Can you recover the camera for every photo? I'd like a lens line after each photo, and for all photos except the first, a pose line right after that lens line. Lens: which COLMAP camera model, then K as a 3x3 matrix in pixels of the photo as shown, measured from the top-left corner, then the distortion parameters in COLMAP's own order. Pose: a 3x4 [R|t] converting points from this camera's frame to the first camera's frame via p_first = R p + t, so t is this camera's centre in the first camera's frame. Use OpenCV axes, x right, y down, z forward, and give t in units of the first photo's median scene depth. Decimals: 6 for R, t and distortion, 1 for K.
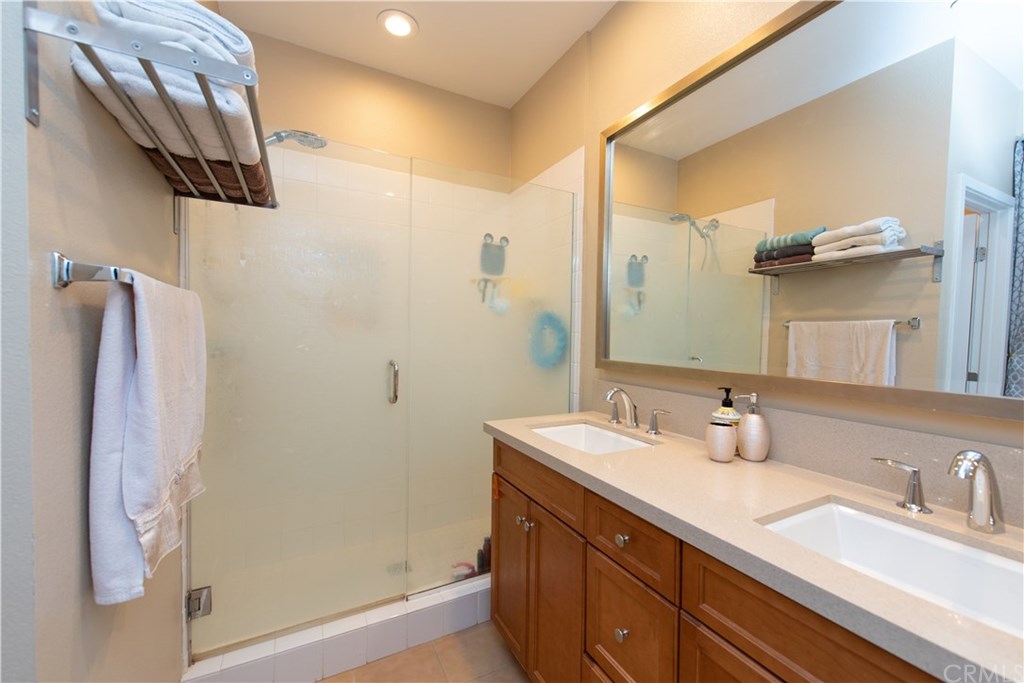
lens RADIAL K [[399.0, 0, 512.0], [0, 399.0, 341.5], [0, 0, 1]] dist [-0.000579, -0.000133]
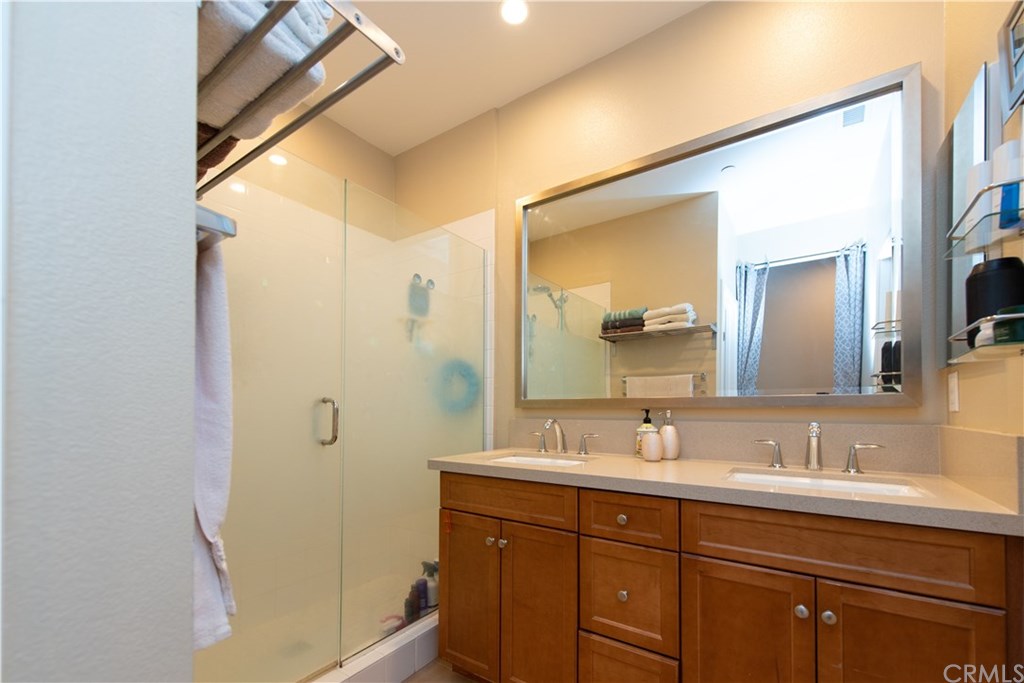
lens RADIAL K [[400.9, 0, 512.4], [0, 400.9, 397.5], [0, 0, 1]] dist [0.002741, 0.000075]
pose [[0.891012, 0.005280, 0.453949, -0.293868], [0.011218, 0.999371, -0.033643, 0.073178], [-0.453841, 0.035068, 0.890392, 0.006617]]
